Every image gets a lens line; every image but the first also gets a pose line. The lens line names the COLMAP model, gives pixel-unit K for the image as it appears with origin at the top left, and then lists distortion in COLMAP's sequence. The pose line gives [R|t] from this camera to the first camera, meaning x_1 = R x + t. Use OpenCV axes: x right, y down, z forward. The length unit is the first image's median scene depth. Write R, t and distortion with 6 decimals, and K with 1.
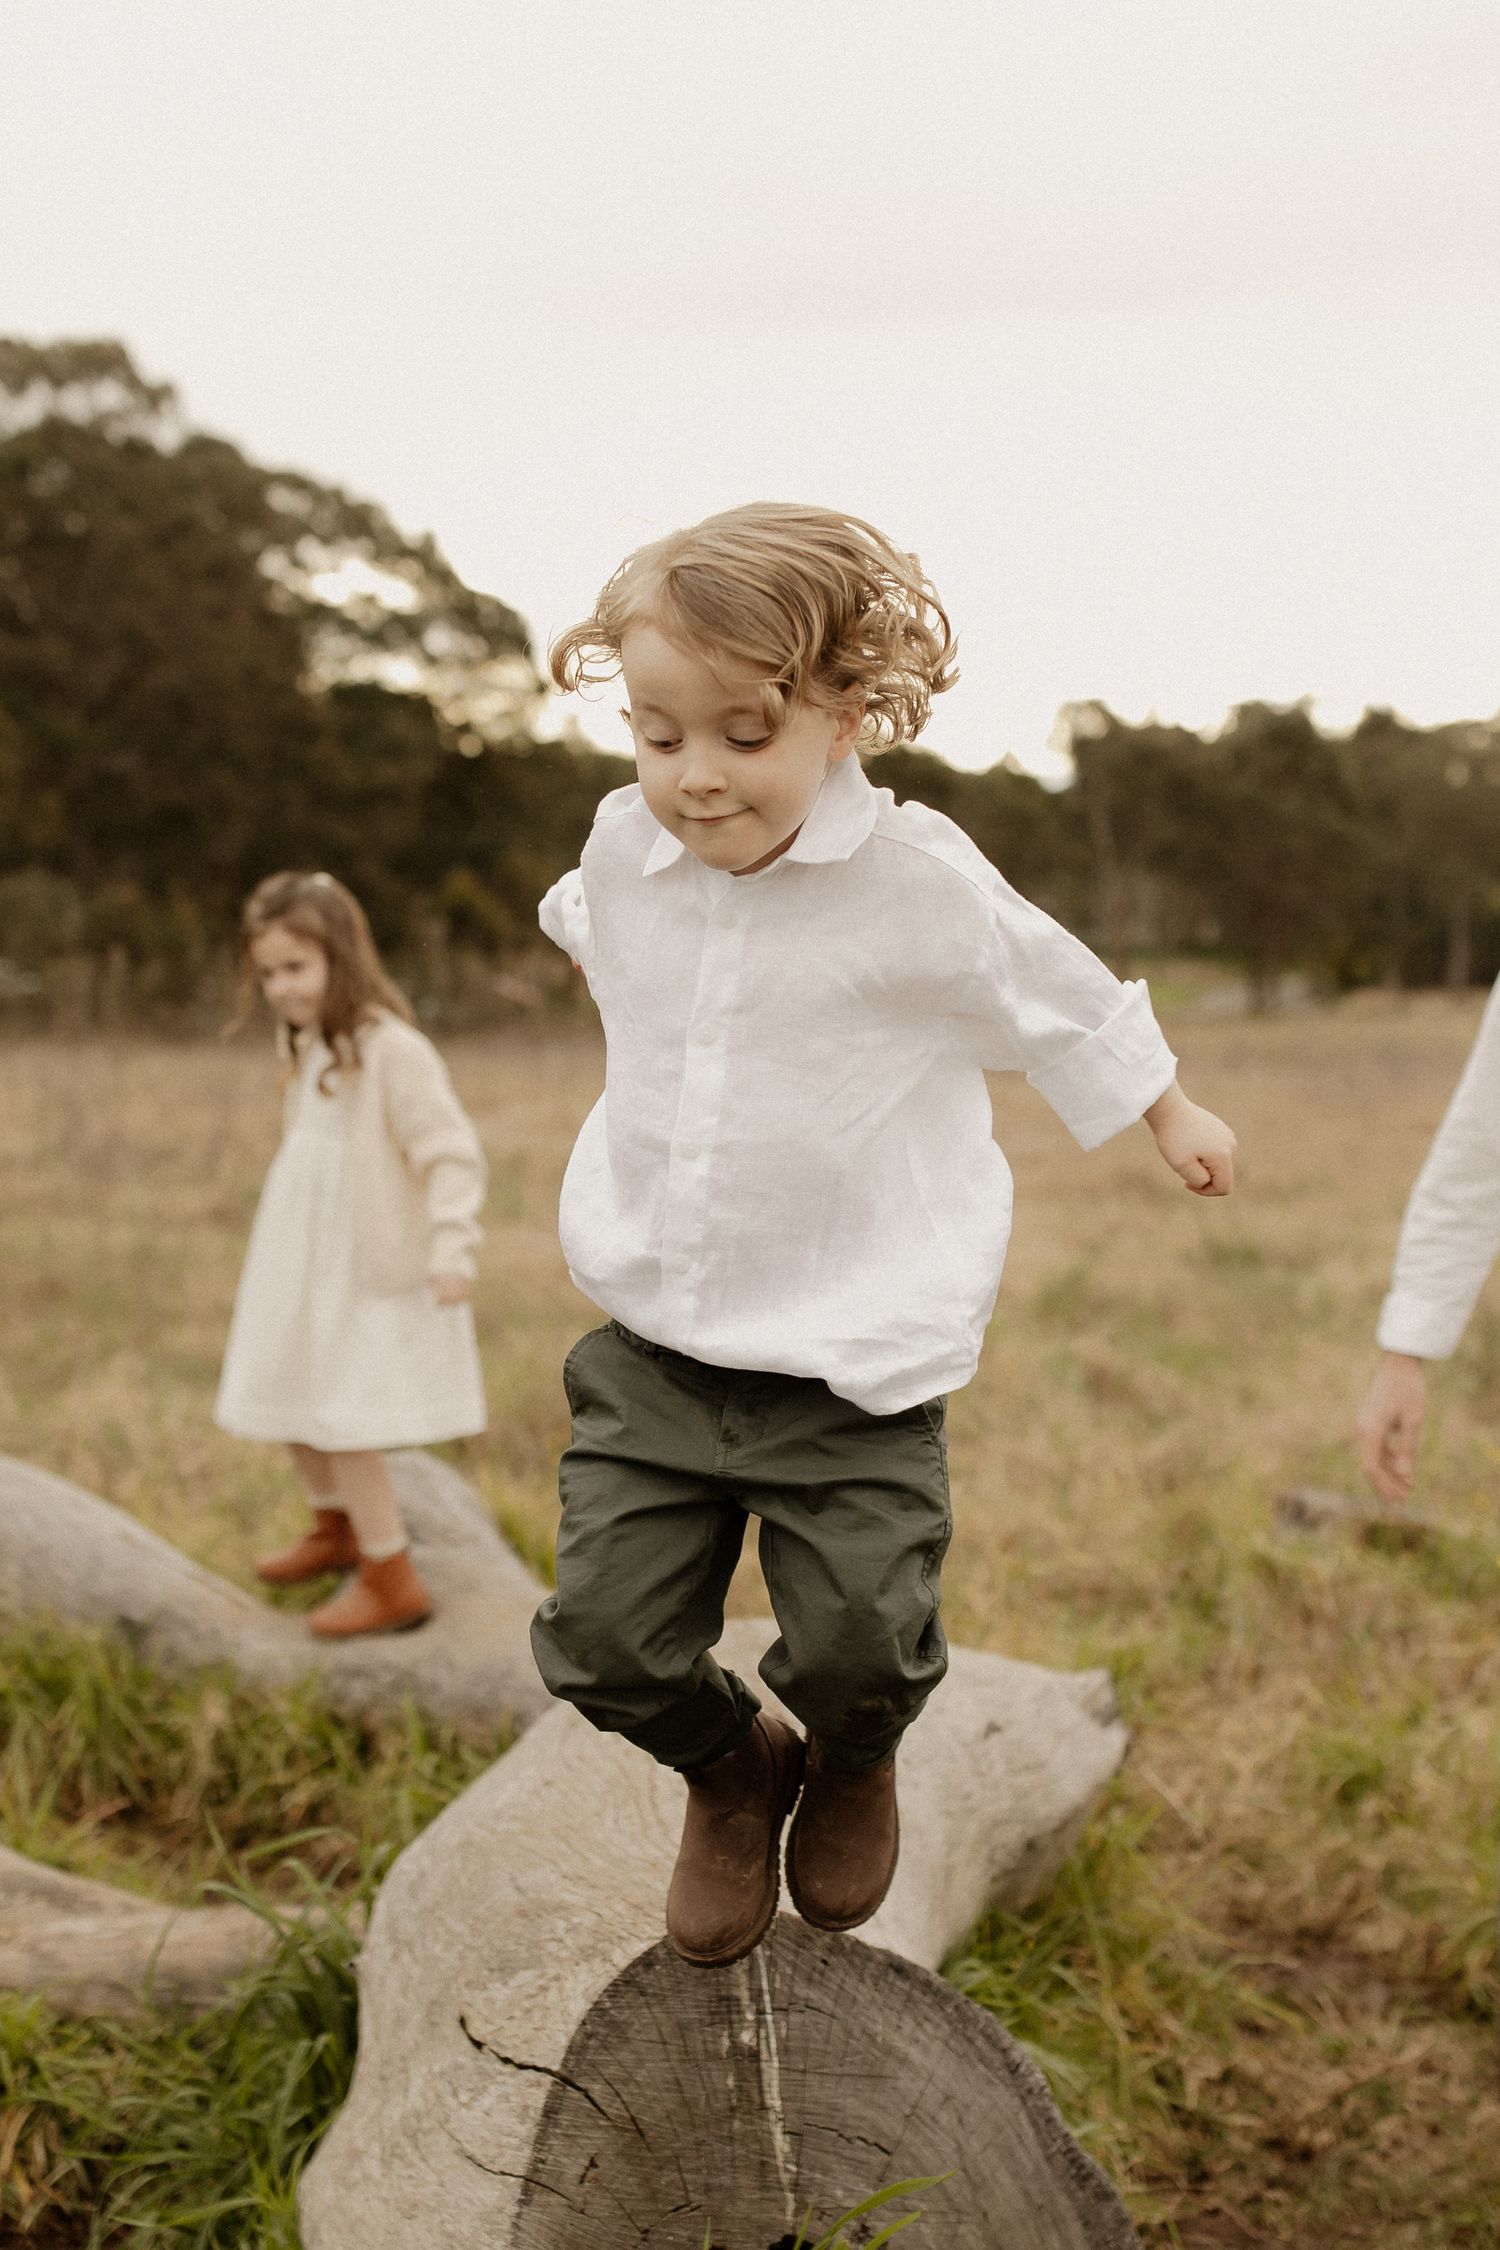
lens RADIAL K [[3220.2, 0, 756.8], [0, 3220.2, 1114.8], [0, 0, 1]] dist [0.028242, 0.000000]
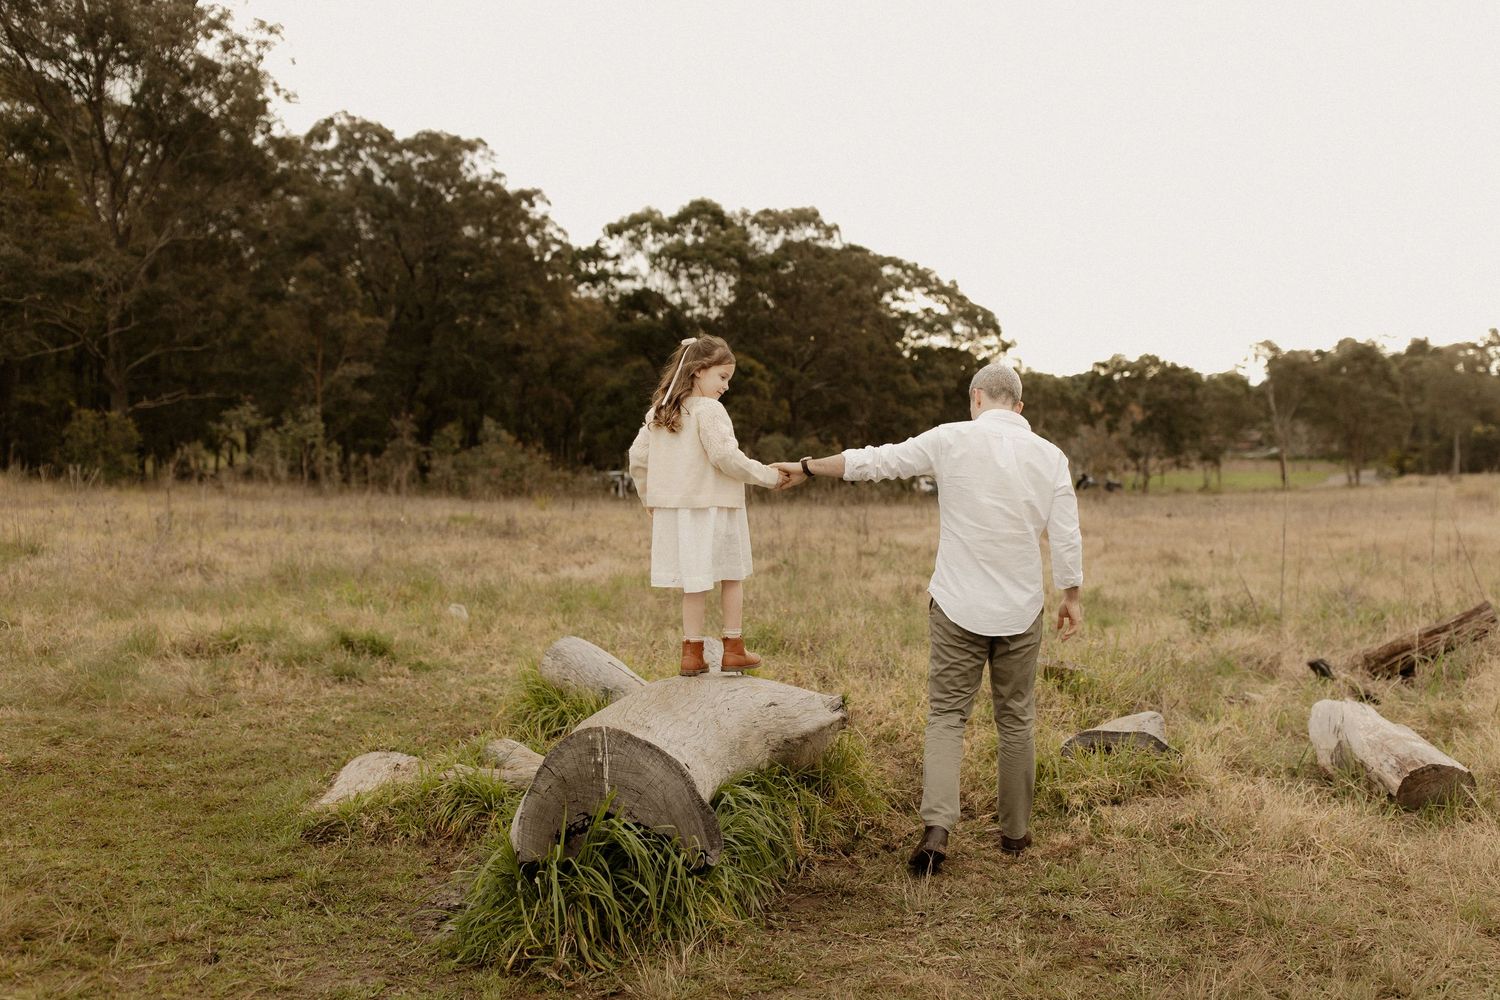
lens RADIAL K [[1426.3, 0, 769.9], [0, 1426.3, 509.6], [0, 0, 1]] dist [0.011973, 0.000000]
pose [[0.970587, -0.010488, -0.240522, 0.151843], [0.005981, 0.999793, -0.019464, 0.008705], [0.240677, 0.017453, 0.970448, -0.141241]]
